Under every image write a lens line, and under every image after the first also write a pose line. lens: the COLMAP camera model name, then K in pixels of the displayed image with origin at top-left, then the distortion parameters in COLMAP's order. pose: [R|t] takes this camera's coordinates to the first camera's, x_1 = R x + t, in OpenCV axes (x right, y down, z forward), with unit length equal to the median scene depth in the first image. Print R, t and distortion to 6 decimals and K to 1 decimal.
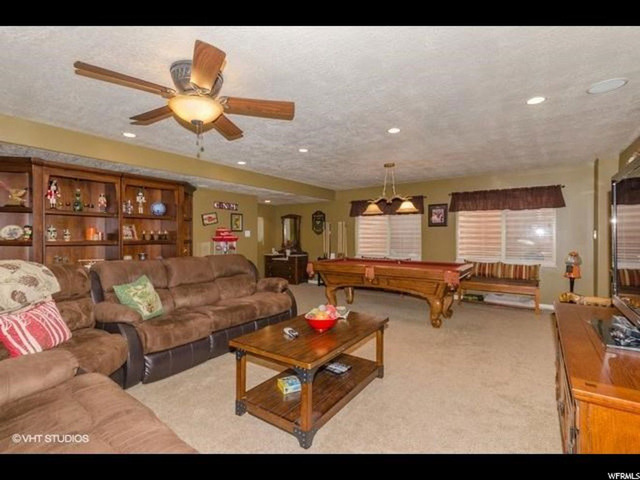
lens RADIAL K [[314.3, 0, 321.7], [0, 314.3, 236.2], [0, 0, 1]] dist [0.000384, -0.000057]
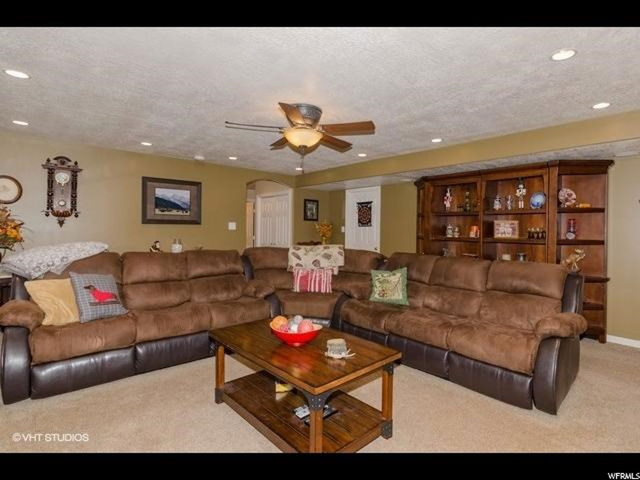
lens RADIAL K [[314.3, 0, 321.7], [0, 314.3, 236.2], [0, 0, 1]] dist [0.000384, -0.000057]
pose [[-0.203143, 0.014862, -0.979036, 0.465682], [-0.012081, 0.999771, 0.017684, -0.003089], [0.979075, 0.015421, -0.202917, 0.715723]]
